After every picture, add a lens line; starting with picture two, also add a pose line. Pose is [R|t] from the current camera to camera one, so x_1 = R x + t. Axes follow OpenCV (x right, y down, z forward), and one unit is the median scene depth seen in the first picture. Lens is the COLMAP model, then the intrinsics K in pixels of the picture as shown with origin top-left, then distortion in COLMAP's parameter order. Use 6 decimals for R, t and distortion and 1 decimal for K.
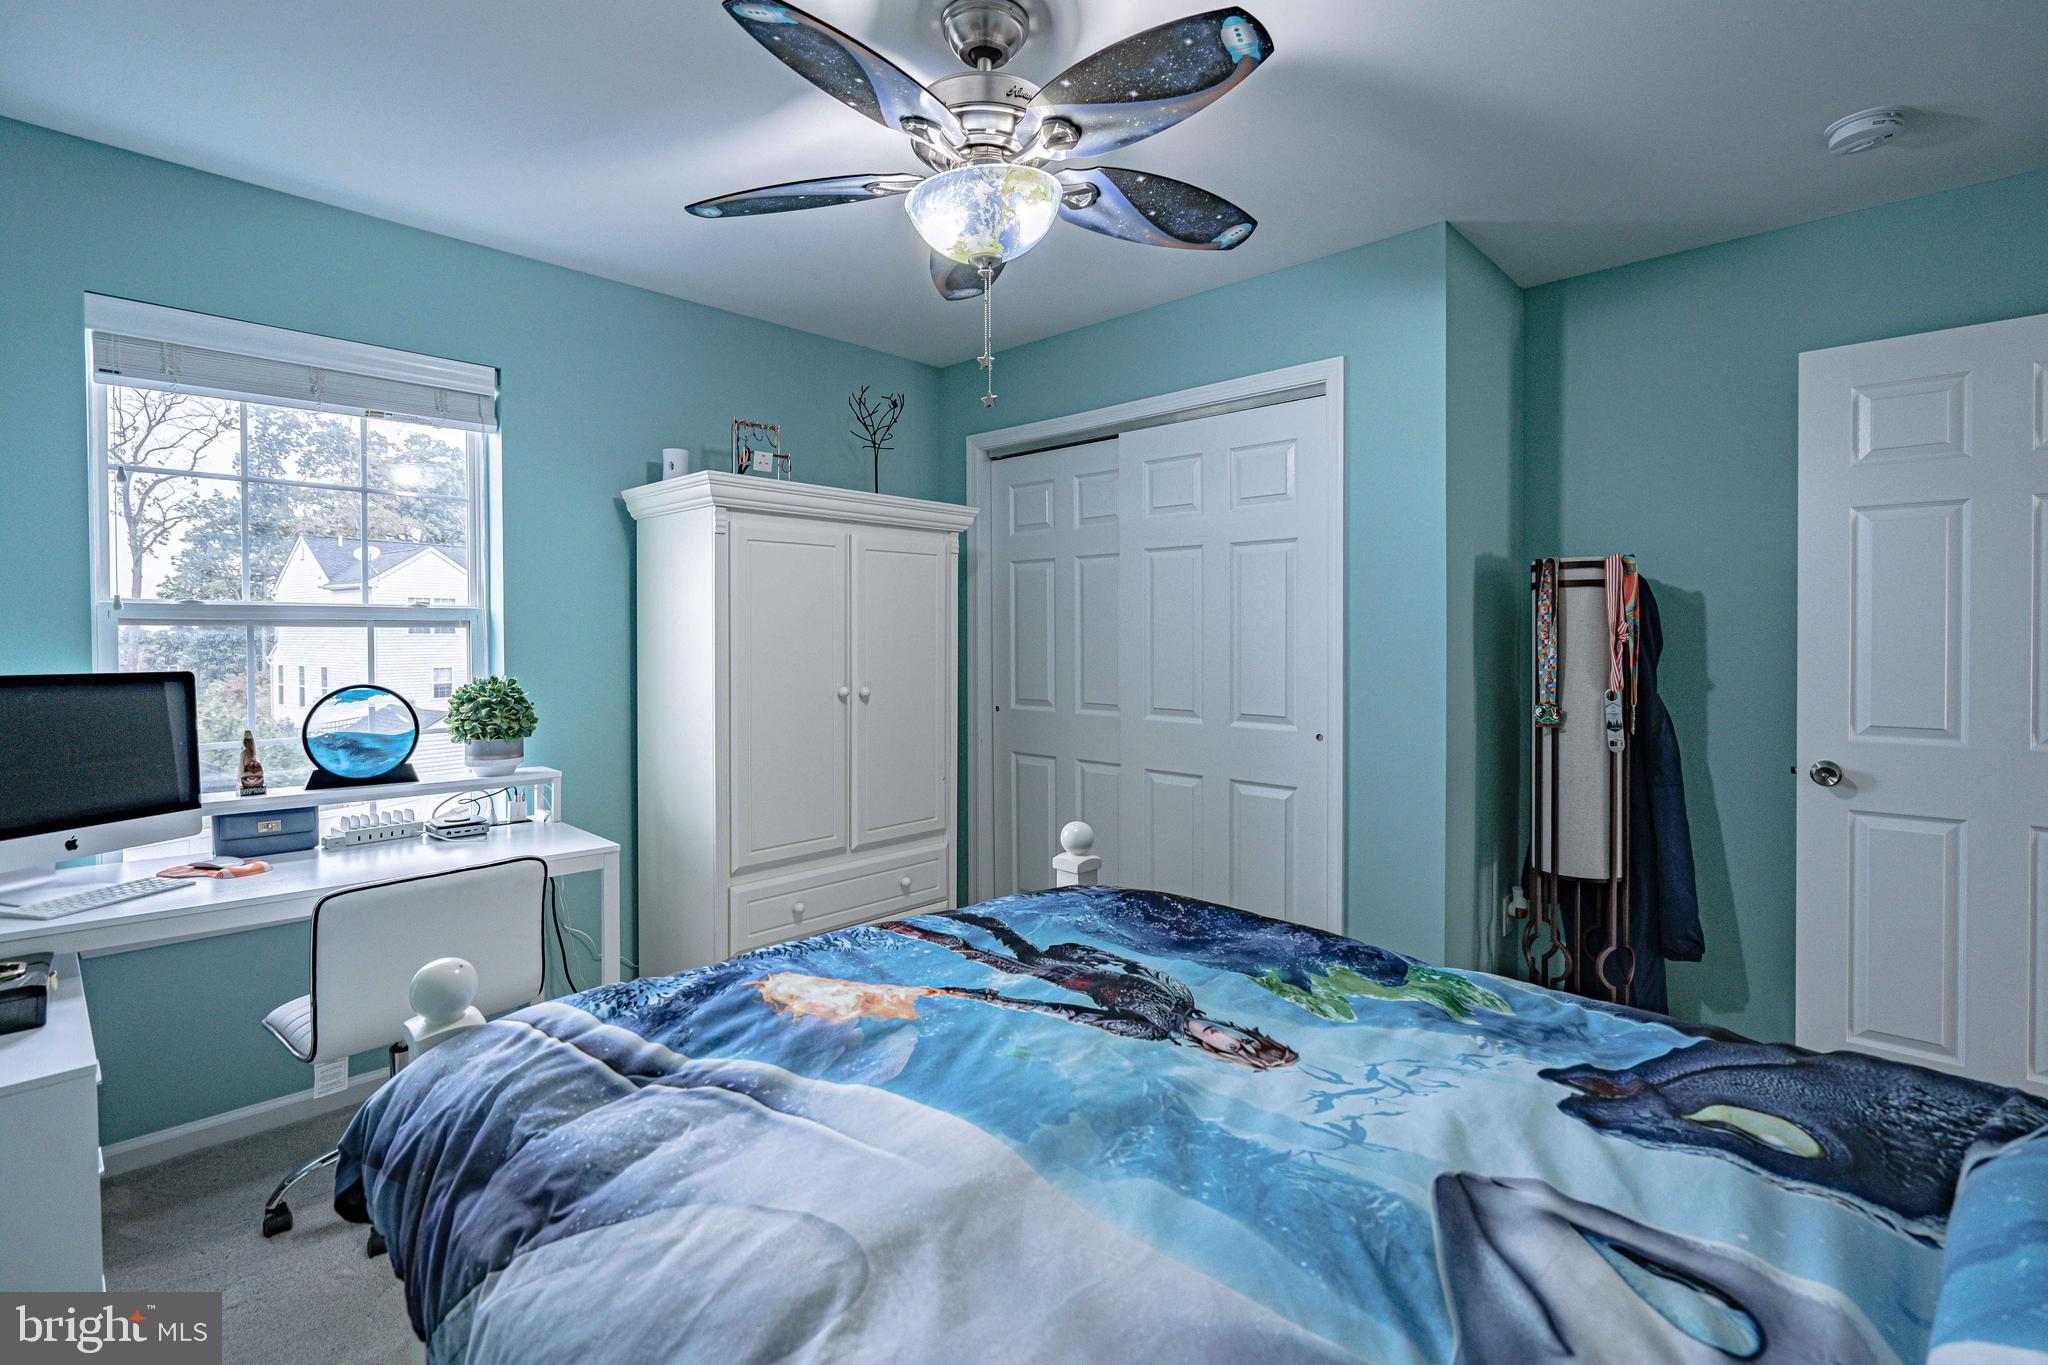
lens RADIAL K [[940.8, 0, 1046.7], [0, 940.8, 652.1], [0, 0, 1]] dist [-0.005995, 0.000902]
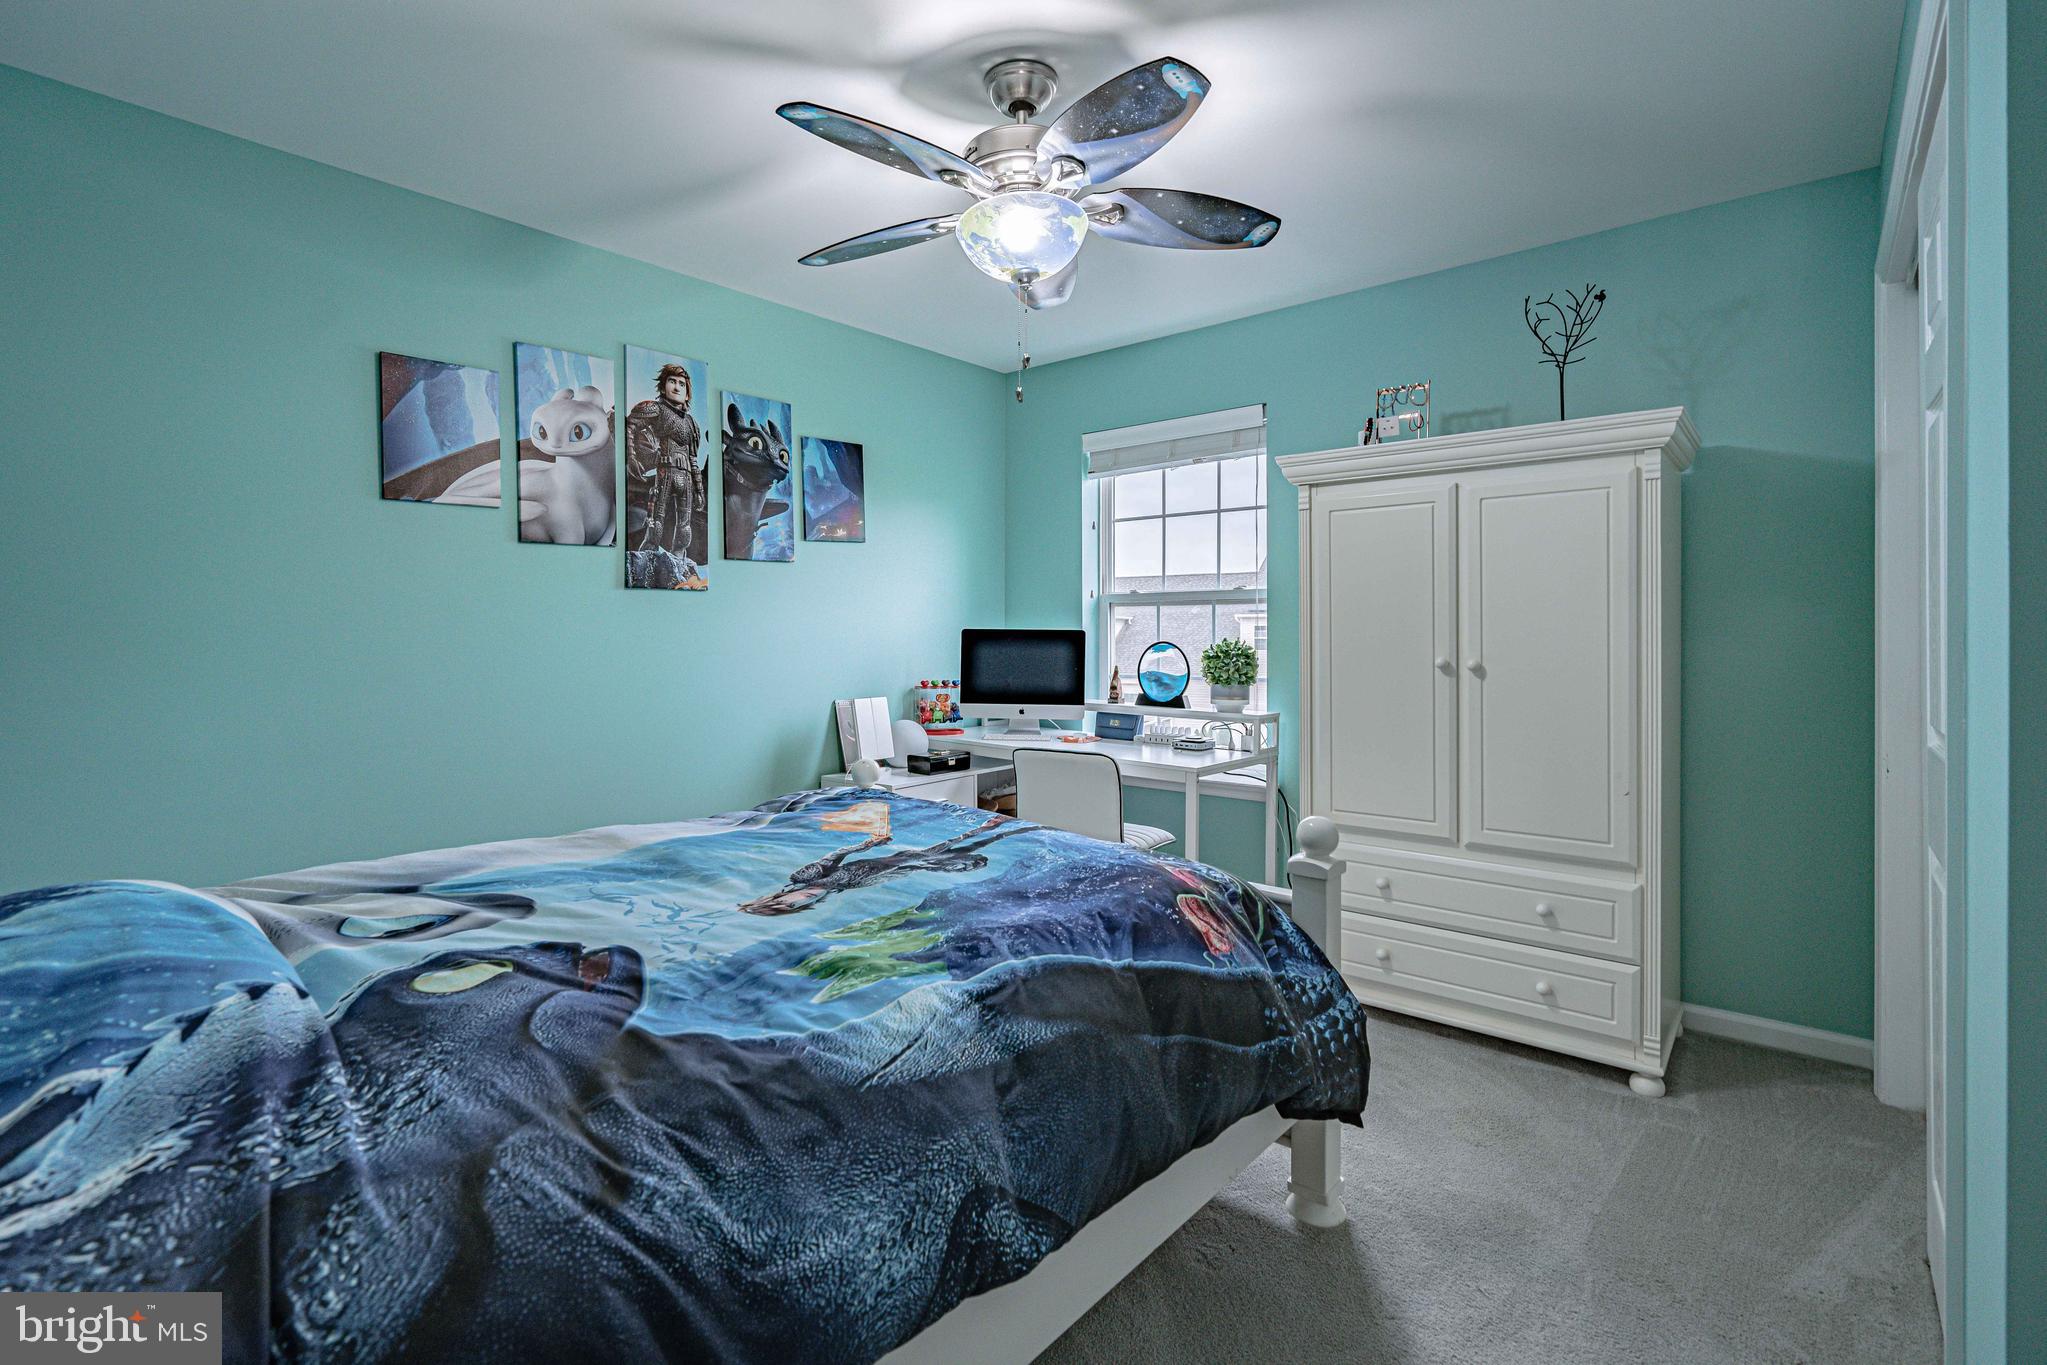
lens RADIAL K [[940.4, 0, 991.0], [0, 940.4, 638.1], [0, 0, 1]] dist [-0.005995, 0.000902]
pose [[0.032992, 0.007250, -0.999429, 0.848391], [-0.013195, 0.999890, 0.006818, 0.023568], [0.999369, 0.012962, 0.033084, 0.697967]]
